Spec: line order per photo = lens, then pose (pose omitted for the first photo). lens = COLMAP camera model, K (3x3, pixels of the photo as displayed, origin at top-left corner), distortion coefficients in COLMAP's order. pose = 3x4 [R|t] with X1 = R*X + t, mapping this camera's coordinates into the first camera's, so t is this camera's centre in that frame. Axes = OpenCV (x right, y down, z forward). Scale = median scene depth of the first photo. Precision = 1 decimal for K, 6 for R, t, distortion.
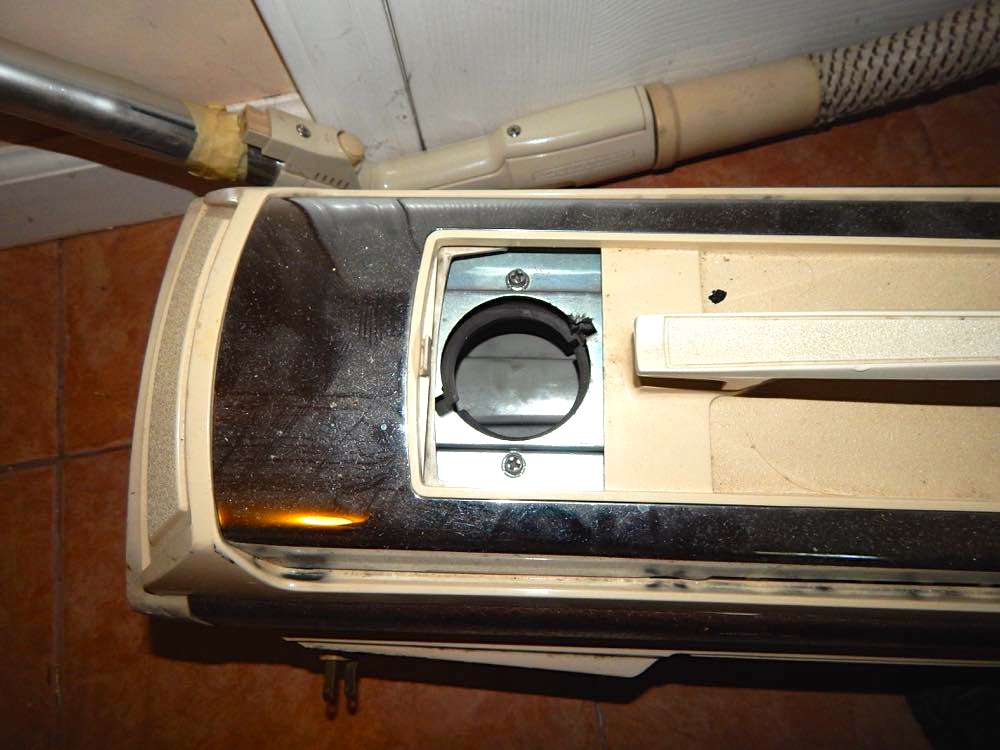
lens RADIAL K [[644.1, 0, 500.0], [0, 644.1, 375.0], [0, 0, 1]] dist [0.000307, -0.002607]
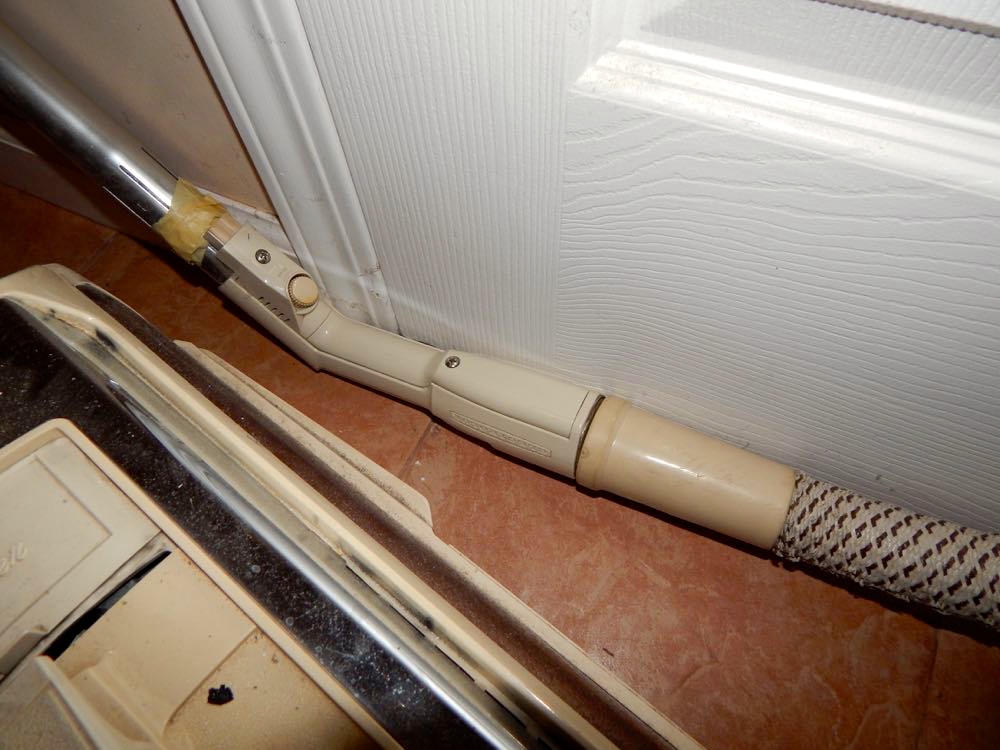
lens RADIAL K [[644.1, 0, 500.0], [0, 644.1, 375.0], [0, 0, 1]] dist [0.000307, -0.002607]
pose [[0.799380, 0.518000, -0.304414, 0.371810], [-0.567811, 0.816951, -0.100904, -0.315365], [0.196423, 0.253510, 0.947180, 0.151228]]
